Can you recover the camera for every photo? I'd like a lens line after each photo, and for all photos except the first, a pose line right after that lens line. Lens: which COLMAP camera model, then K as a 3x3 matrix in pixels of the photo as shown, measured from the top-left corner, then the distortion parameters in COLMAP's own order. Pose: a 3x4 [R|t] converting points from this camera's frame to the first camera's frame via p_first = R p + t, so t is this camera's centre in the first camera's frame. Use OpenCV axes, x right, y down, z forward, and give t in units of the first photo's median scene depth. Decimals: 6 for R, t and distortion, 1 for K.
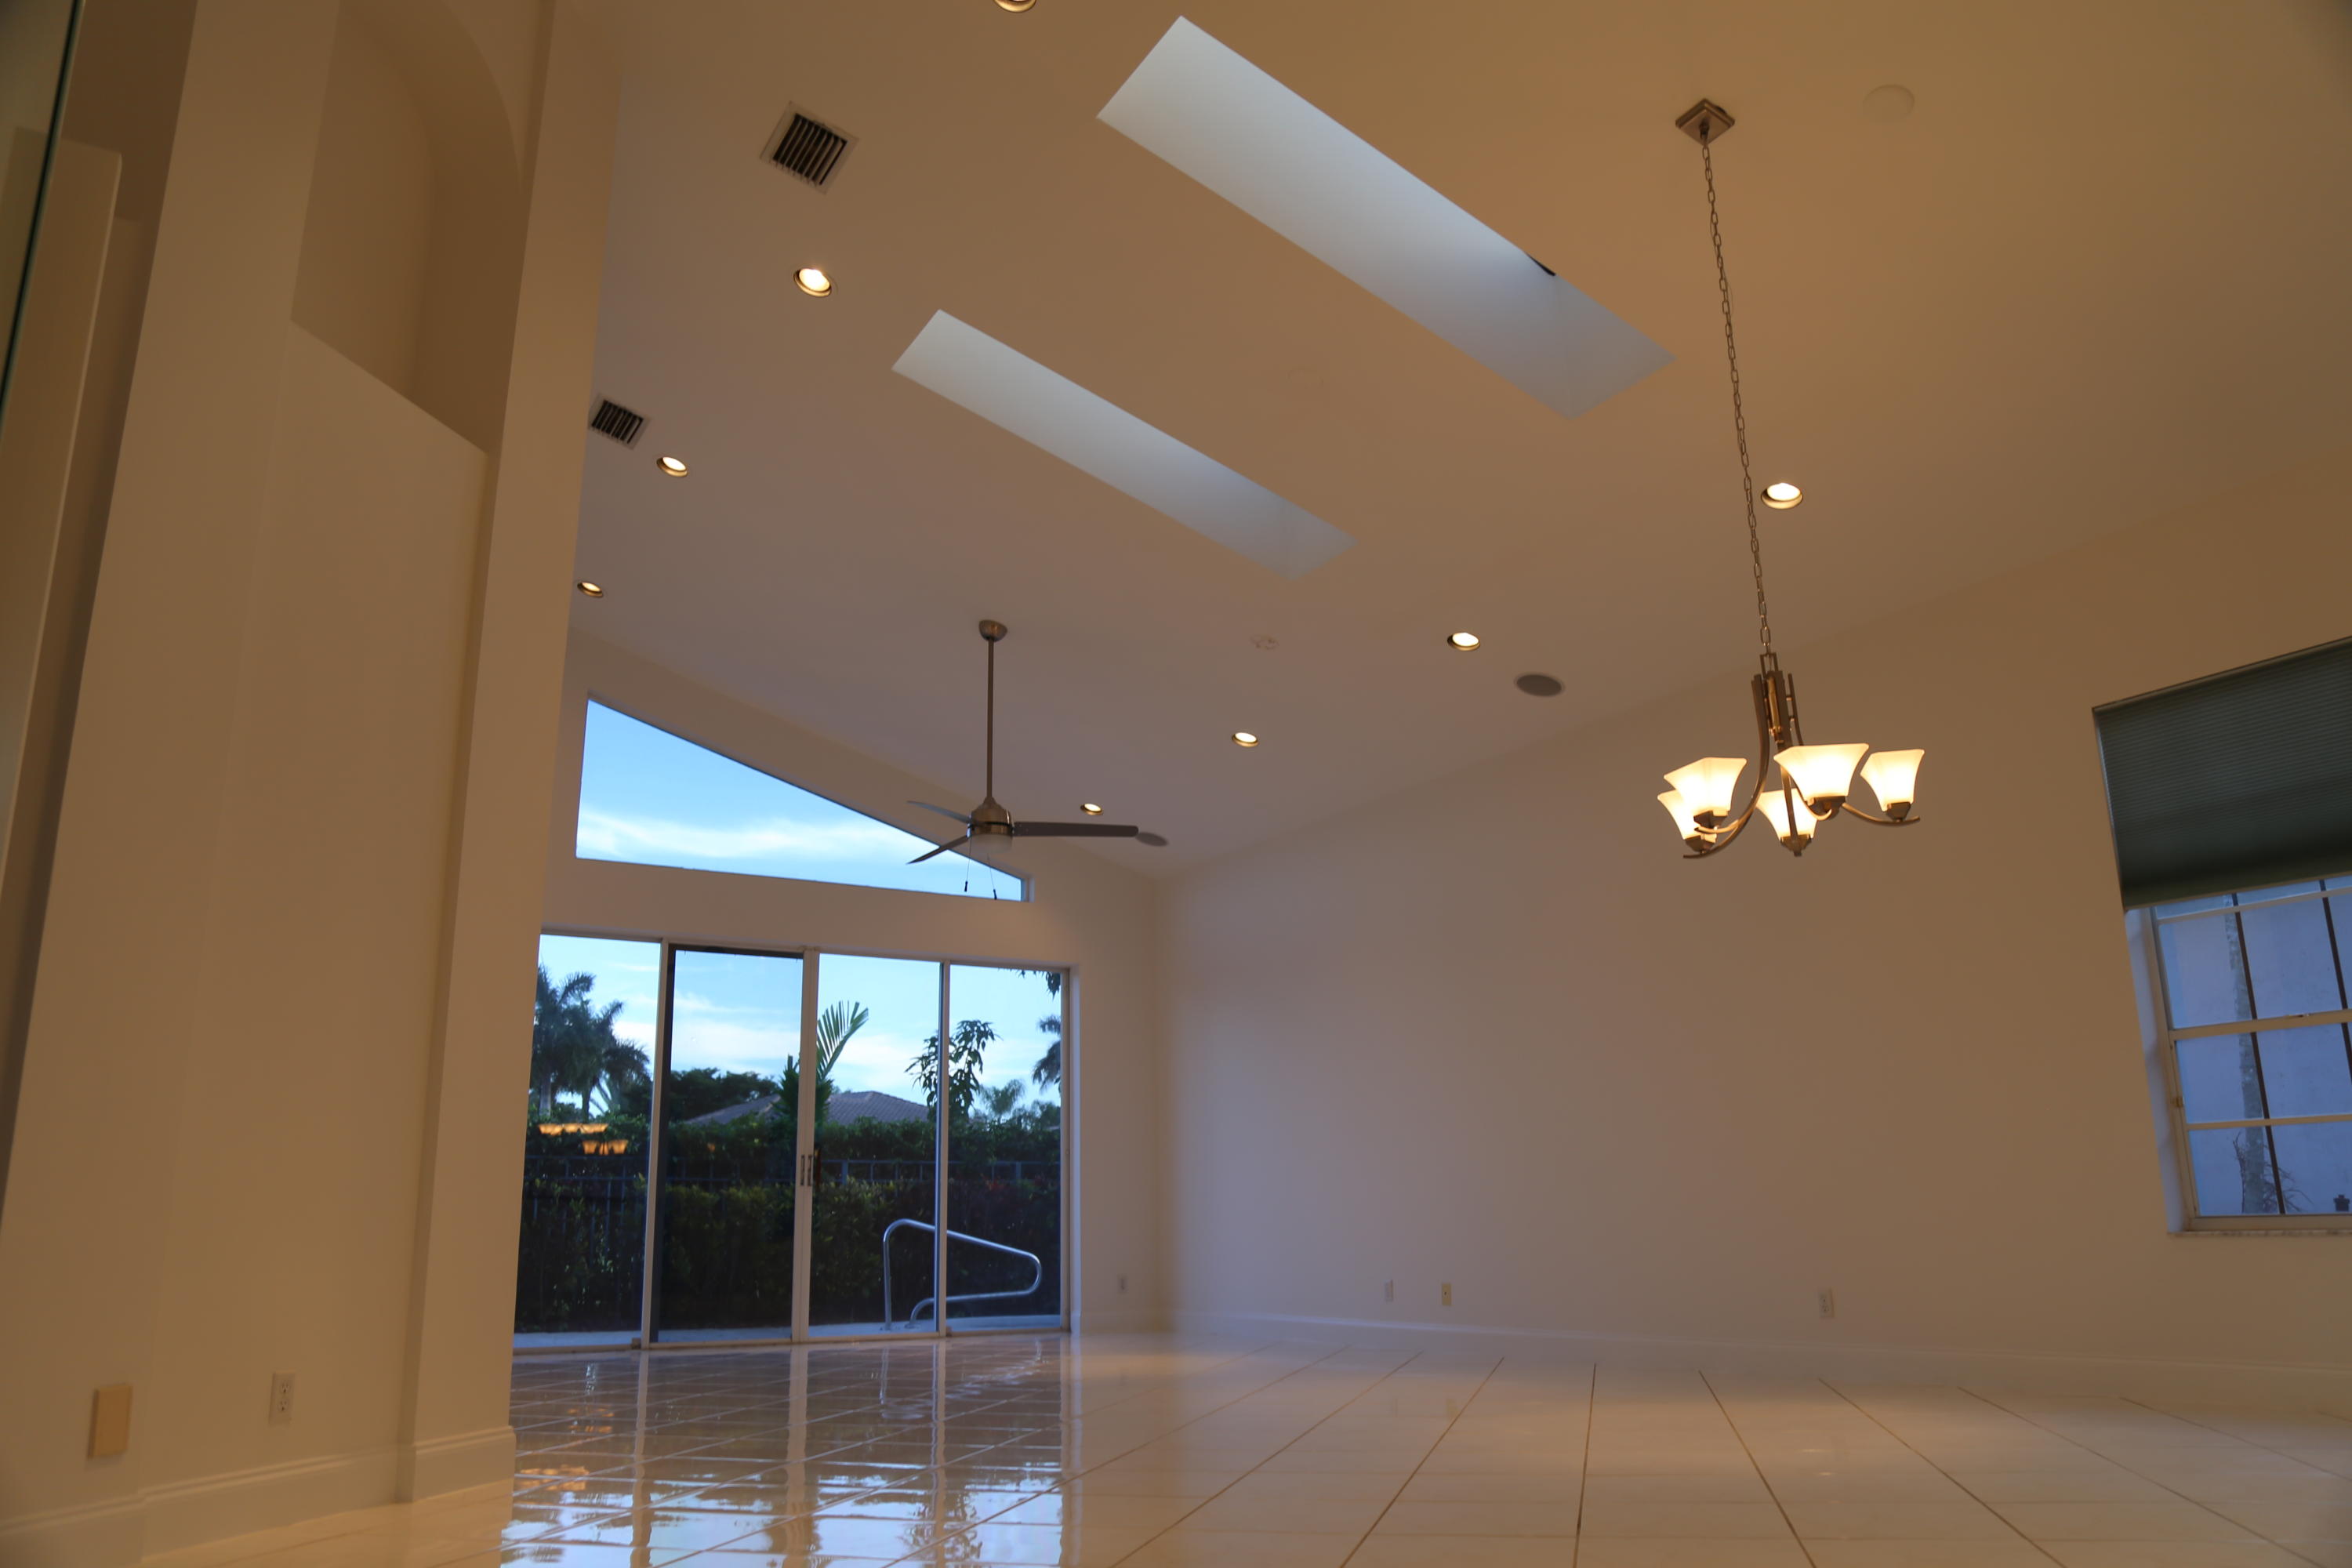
lens RADIAL K [[1723.6, 0, 1254.2], [0, 1723.6, 781.2], [0, 0, 1]] dist [-0.071046, 0.004912]
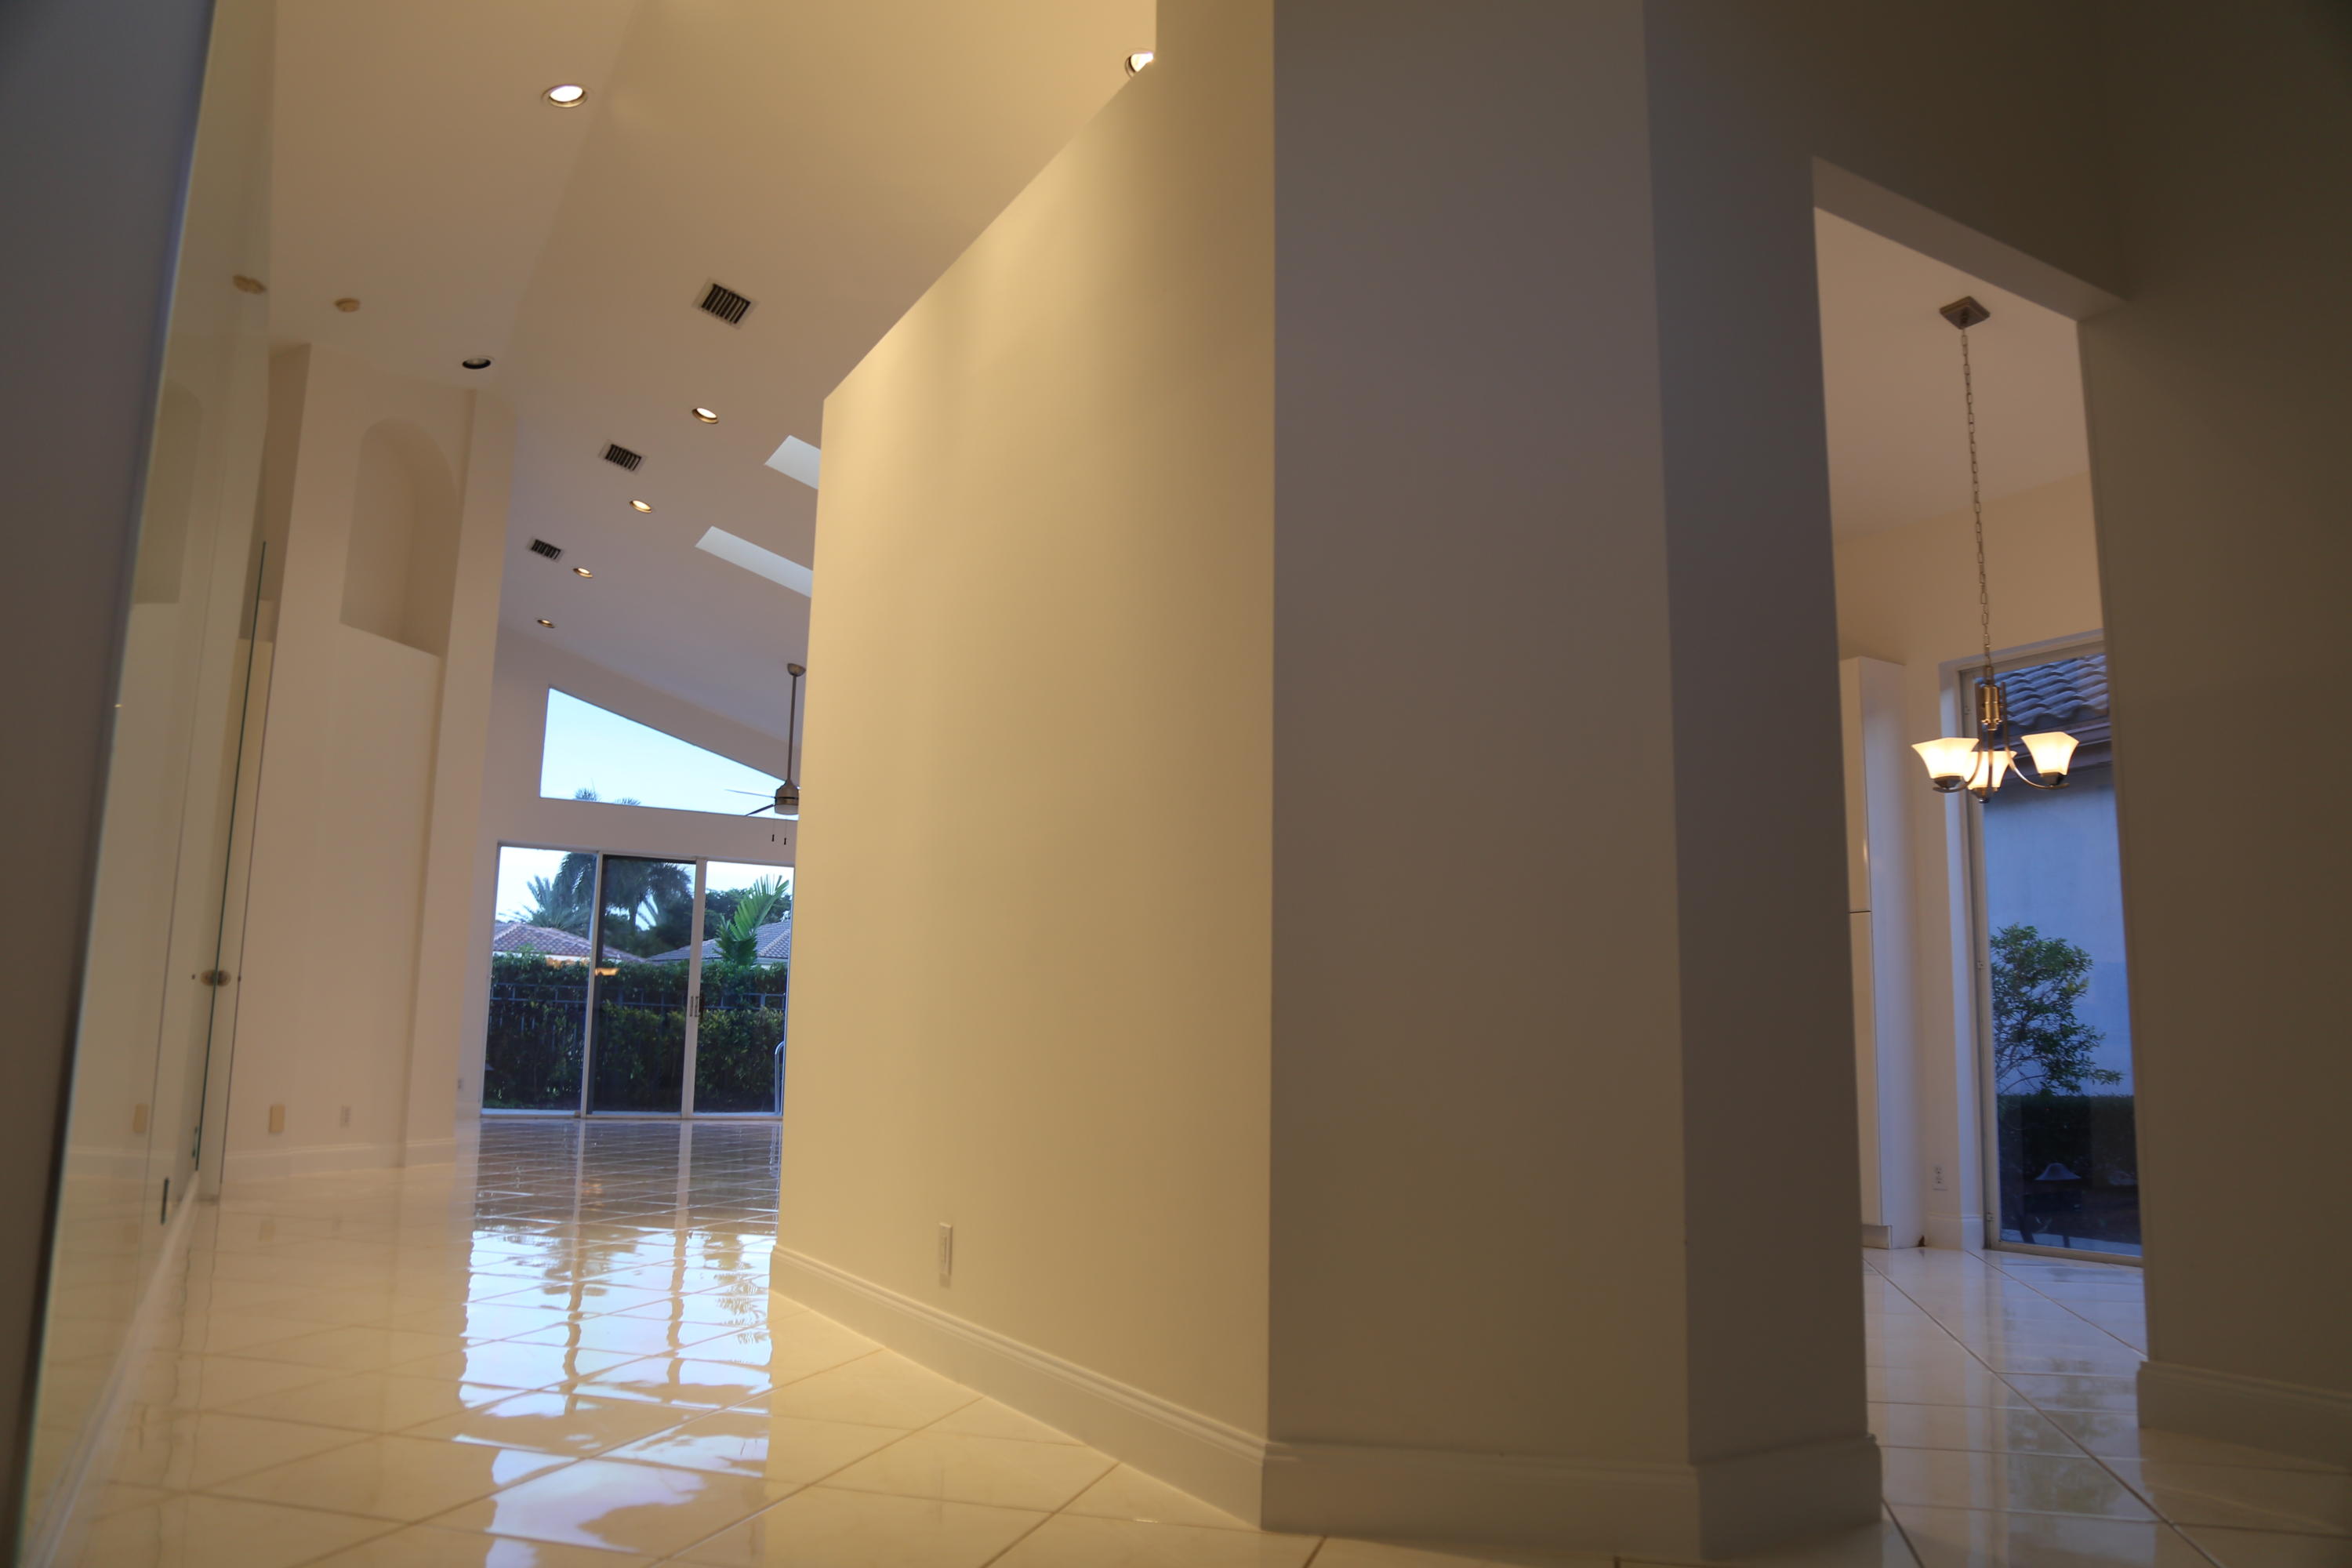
lens RADIAL K [[1643.1, 0, 1176.0], [0, 1643.1, 784.0], [0, 0, 1]] dist [-0.052390, 0.005406]
pose [[0.998099, 0.030990, -0.053280, 0.238117], [-0.025862, 0.995200, 0.094385, -0.117200], [0.055949, -0.092828, 0.994109, -0.398571]]
